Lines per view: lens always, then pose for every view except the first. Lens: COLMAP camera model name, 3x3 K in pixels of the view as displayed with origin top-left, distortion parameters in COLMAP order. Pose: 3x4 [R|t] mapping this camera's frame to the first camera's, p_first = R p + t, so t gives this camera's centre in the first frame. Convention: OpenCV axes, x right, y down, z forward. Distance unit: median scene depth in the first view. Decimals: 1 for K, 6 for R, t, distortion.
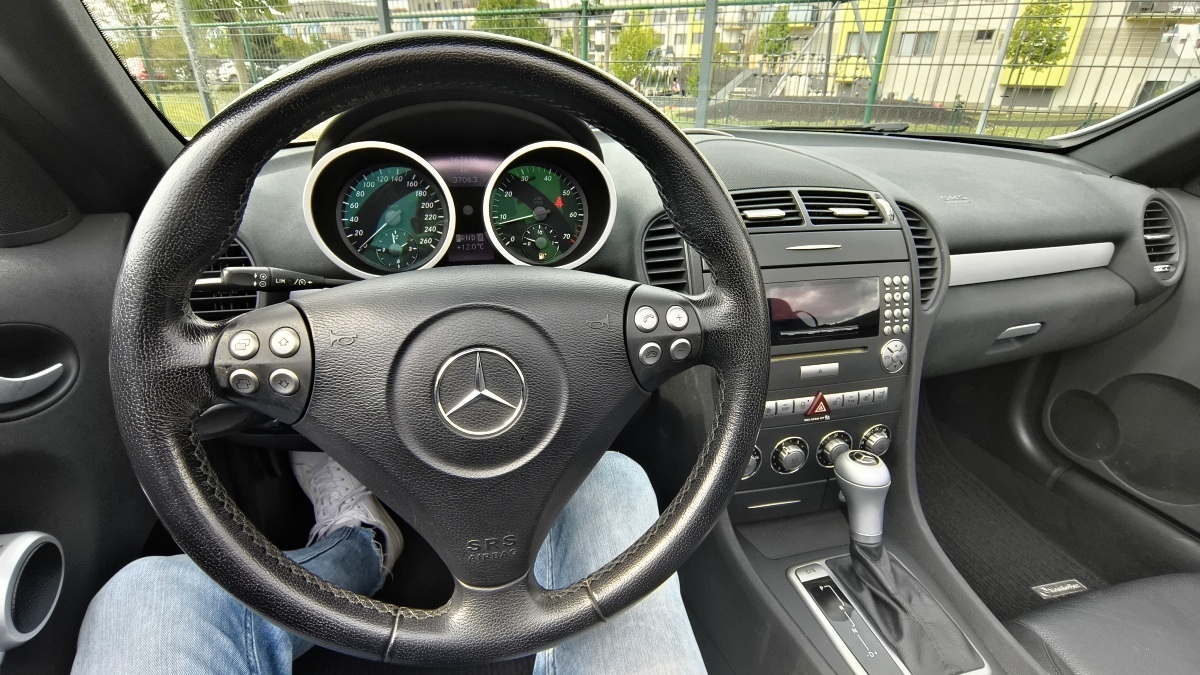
lens RADIAL K [[562.4, 0, 600.0], [0, 562.4, 337.5], [0, 0, 1]] dist [-0.028285, 0.022507]
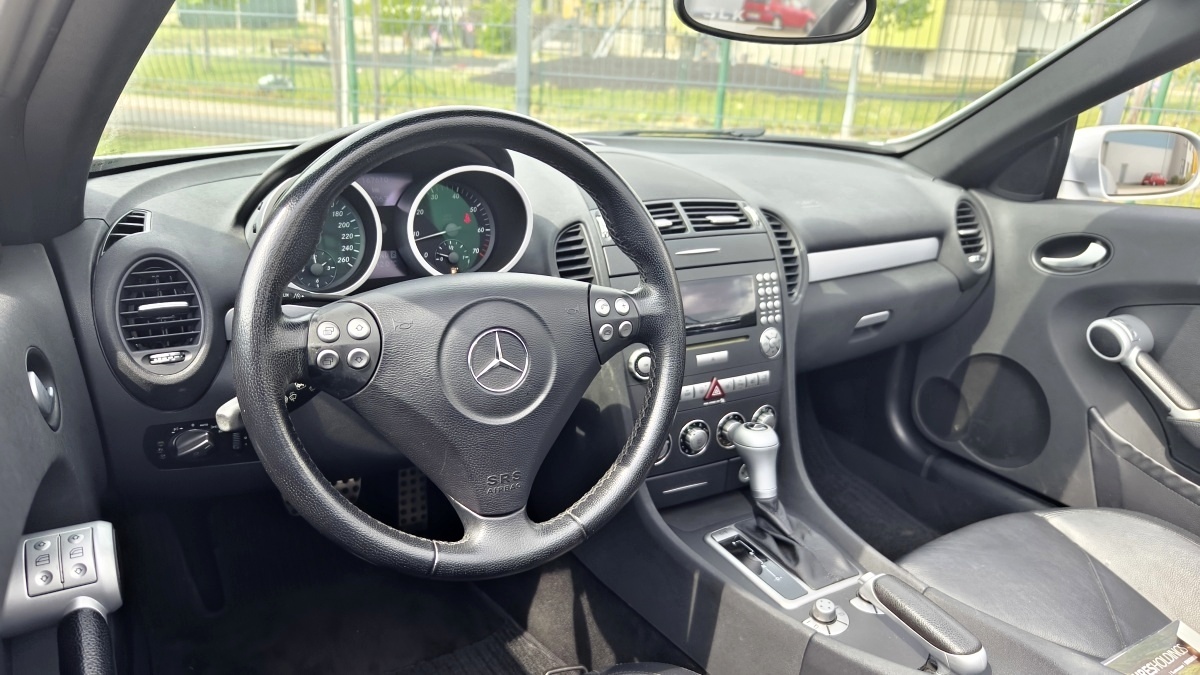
lens RADIAL K [[872.4, 0, 600.0], [0, 872.4, 337.5], [0, 0, 1]] dist [-0.001273, -0.000494]
pose [[0.957561, -0.065363, 0.280723, -0.306599], [0.086845, 0.994114, -0.064764, 0.106677], [-0.274837, 0.086395, 0.957601, -0.606779]]
